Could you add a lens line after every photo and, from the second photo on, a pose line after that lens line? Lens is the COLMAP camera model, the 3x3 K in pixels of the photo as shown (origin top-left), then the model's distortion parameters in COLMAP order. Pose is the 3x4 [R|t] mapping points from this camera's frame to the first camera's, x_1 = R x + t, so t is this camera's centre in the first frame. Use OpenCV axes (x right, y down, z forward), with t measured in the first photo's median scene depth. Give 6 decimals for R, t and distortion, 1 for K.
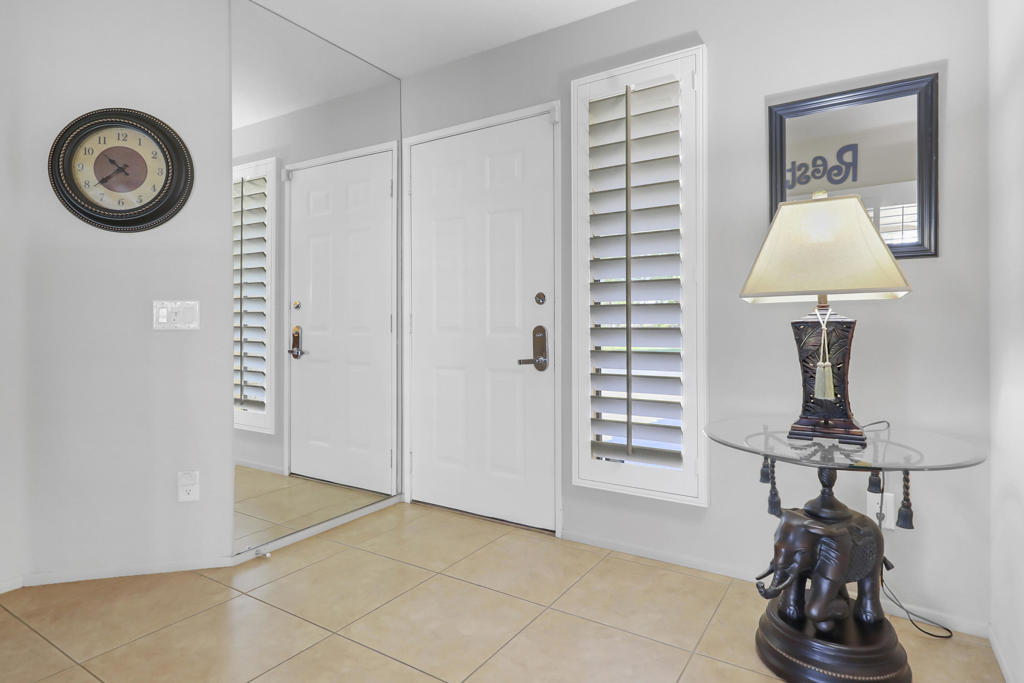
lens RADIAL K [[552.4, 0, 507.8], [0, 552.4, 318.3], [0, 0, 1]] dist [0.002027, 0.000401]
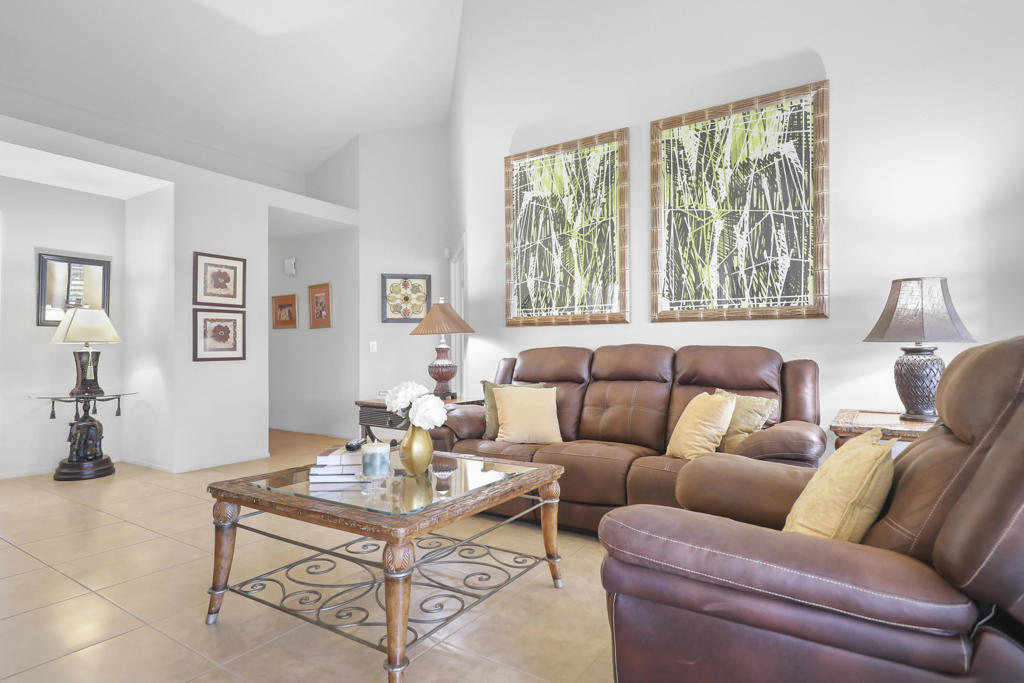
lens RADIAL K [[540.7, 0, 511.5], [0, 540.7, 337.9], [0, 0, 1]] dist [0.001713, -0.000757]
pose [[0.010218, 0.024834, 0.999639, -1.641652], [-0.007616, 0.999664, -0.024757, -0.009649], [-0.999919, -0.007360, 0.010404, -0.893805]]
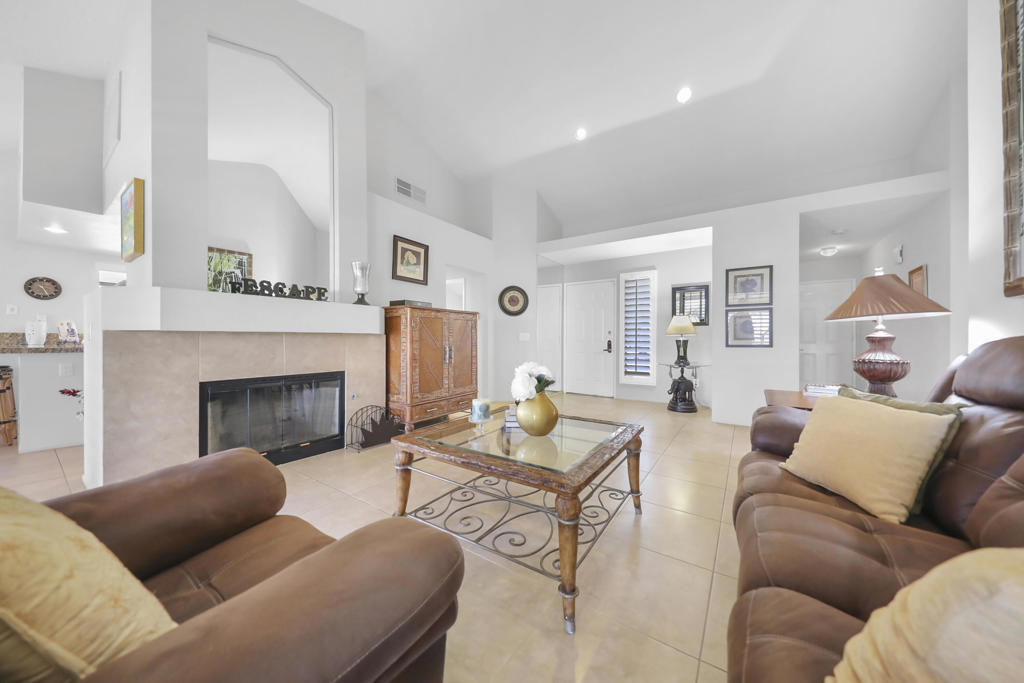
lens RADIAL K [[336.3, 0, 524.9], [0, 336.3, 338.8], [0, 0, 1]] dist [-0.001925, -0.000126]
pose [[0.999962, 0.007835, 0.003941, -0.636302], [-0.007869, 0.999930, 0.008811, -0.014011], [-0.003872, -0.008842, 0.999953, -1.510726]]
